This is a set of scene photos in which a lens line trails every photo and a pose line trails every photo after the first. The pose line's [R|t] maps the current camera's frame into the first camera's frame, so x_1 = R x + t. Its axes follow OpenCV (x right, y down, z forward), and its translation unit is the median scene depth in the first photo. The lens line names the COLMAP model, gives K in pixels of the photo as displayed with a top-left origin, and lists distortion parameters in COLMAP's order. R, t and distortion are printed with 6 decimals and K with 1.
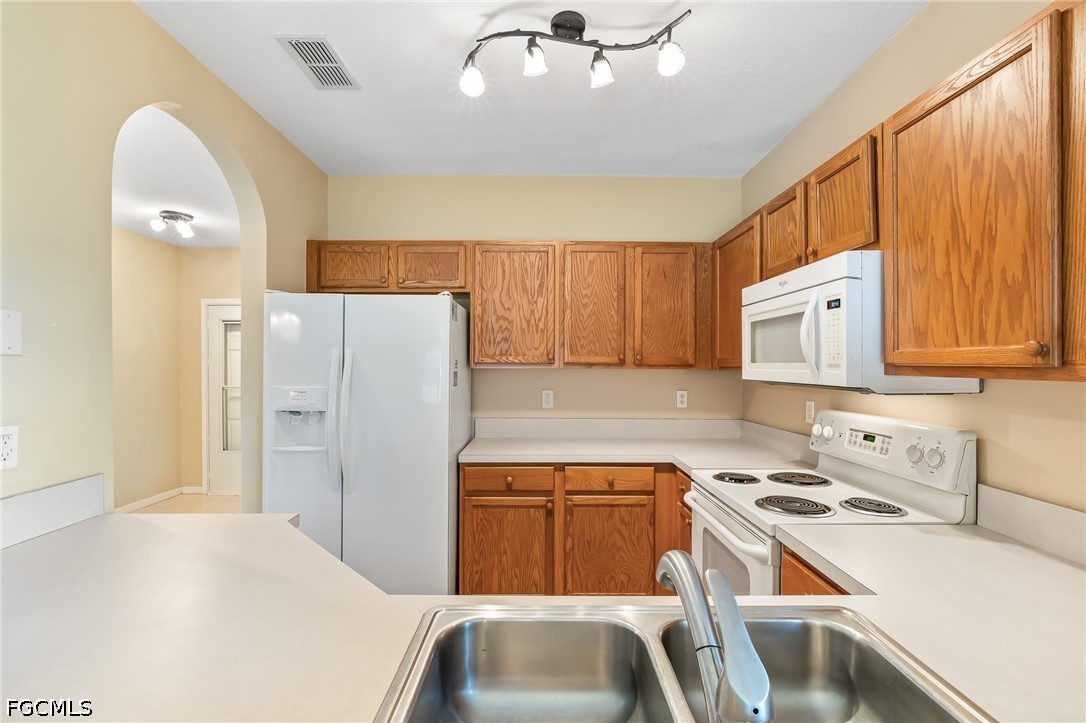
lens RADIAL K [[486.7, 0, 544.1], [0, 486.7, 364.5], [0, 0, 1]] dist [0.000497, -0.000070]
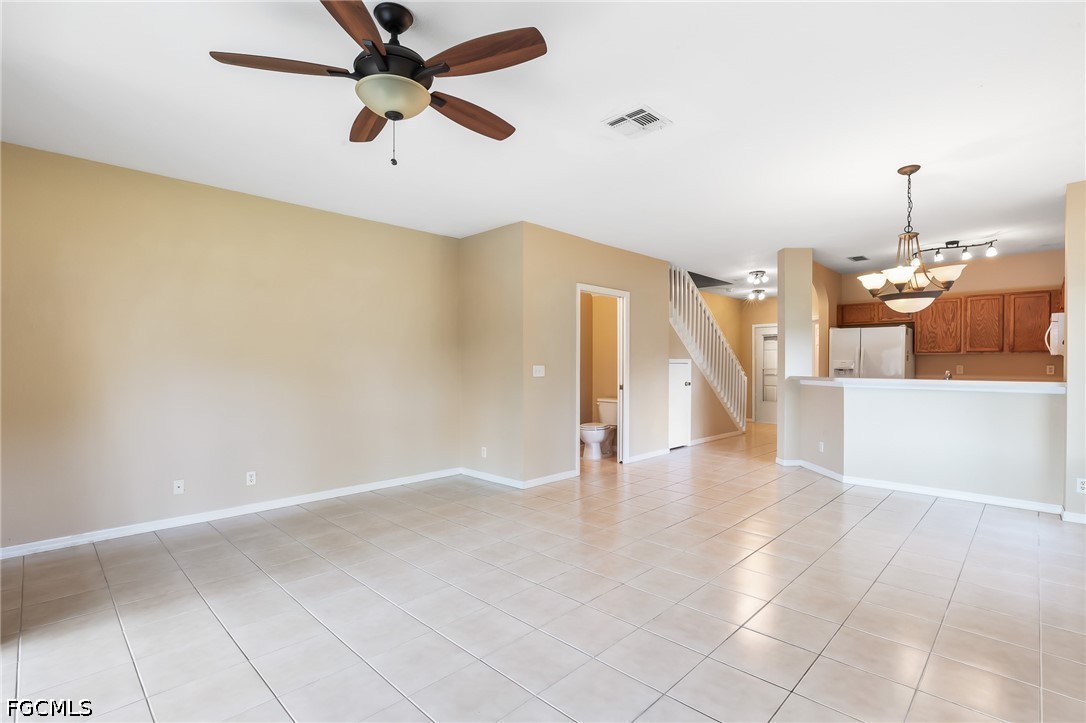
lens RADIAL K [[505.8, 0, 546.1], [0, 505.8, 366.1], [0, 0, 1]] dist [-0.013556, 0.000561]
pose [[0.708386, 0.001531, -0.705823, 0.373740], [-0.001716, 0.999998, 0.000447, 0.083382], [0.705823, 0.000894, 0.708388, -2.468887]]
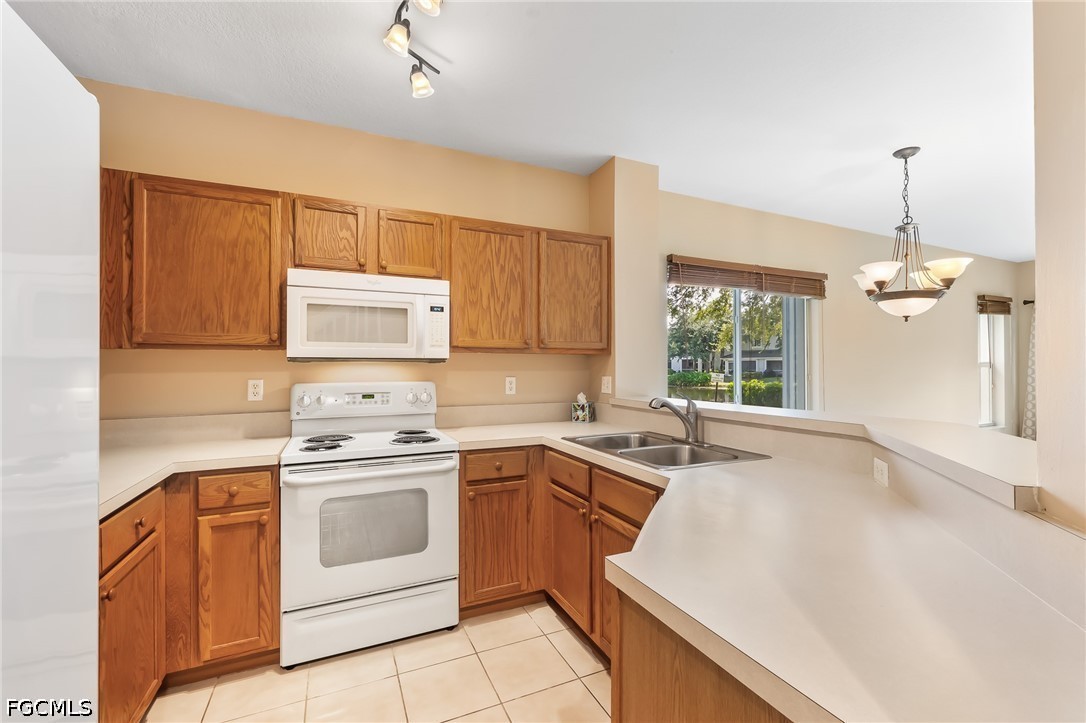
lens RADIAL K [[456.3, 0, 544.6], [0, 456.3, 363.5], [0, 0, 1]] dist [-0.002375, -0.000136]
pose [[-0.409907, 0.006856, 0.912101, -0.661661], [0.001007, 0.999975, -0.007064, 0.049929], [-0.912127, -0.001977, -0.409904, 0.880179]]
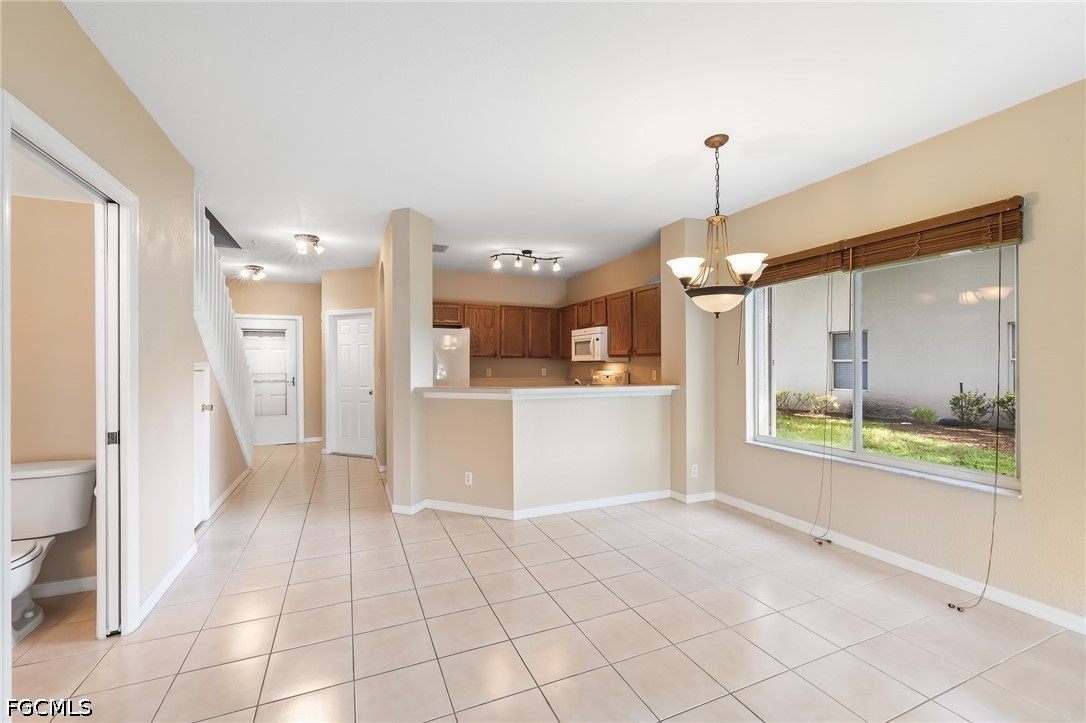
lens RADIAL K [[456.3, 0, 544.6], [0, 456.3, 363.5], [0, 0, 1]] dist [-0.002375, -0.000136]
pose [[0.919963, -0.003202, 0.391992, -0.819752], [0.003694, 0.999993, -0.000501, 0.045762], [-0.391988, 0.001909, 0.919968, -1.464312]]
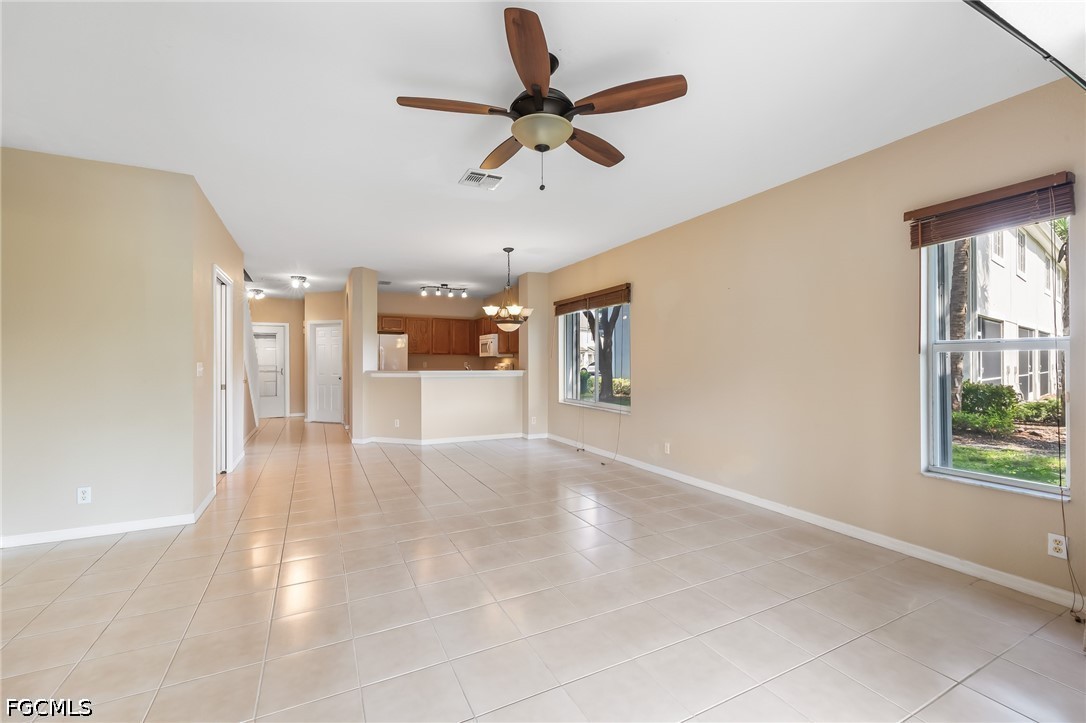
lens RADIAL K [[456.3, 0, 544.6], [0, 456.3, 363.5], [0, 0, 1]] dist [-0.002375, -0.000136]
pose [[0.897433, -0.001807, 0.441146, -0.859147], [0.001108, 0.999998, 0.001843, 0.083258], [-0.441148, -0.001165, 0.897433, -2.872260]]
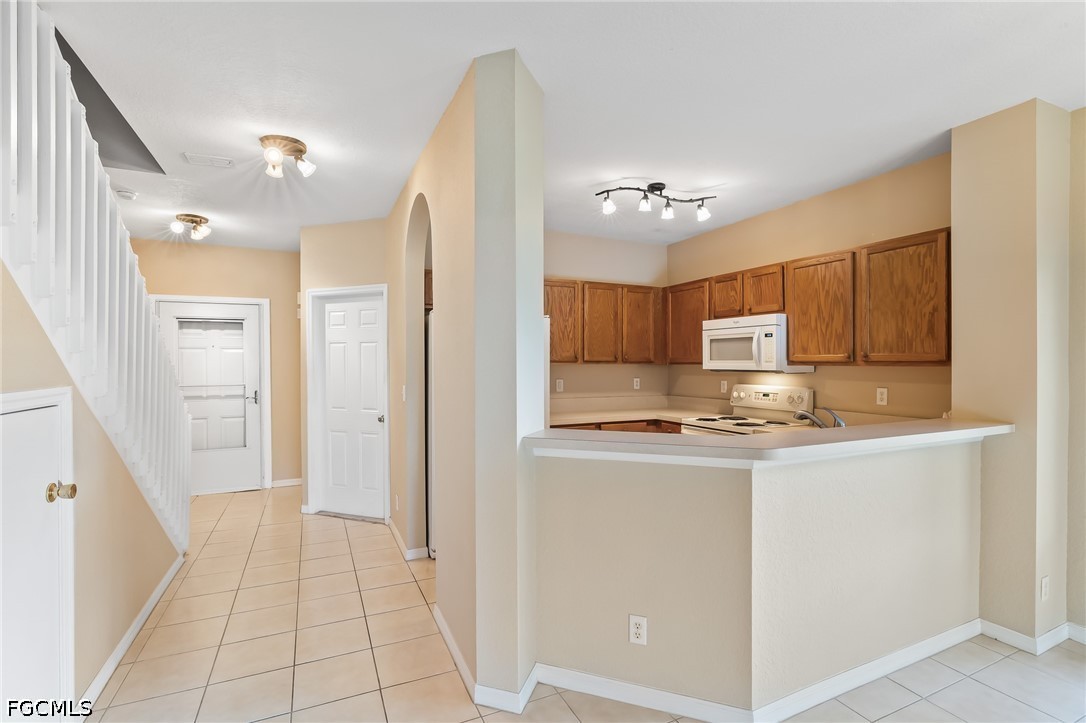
lens RADIAL K [[505.8, 0, 546.1], [0, 505.8, 366.1], [0, 0, 1]] dist [-0.013556, 0.000561]
pose [[0.910272, -0.006308, 0.413962, -0.927763], [0.002719, 0.999953, 0.009257, -0.001039], [-0.414001, -0.007301, 0.910247, -0.510888]]
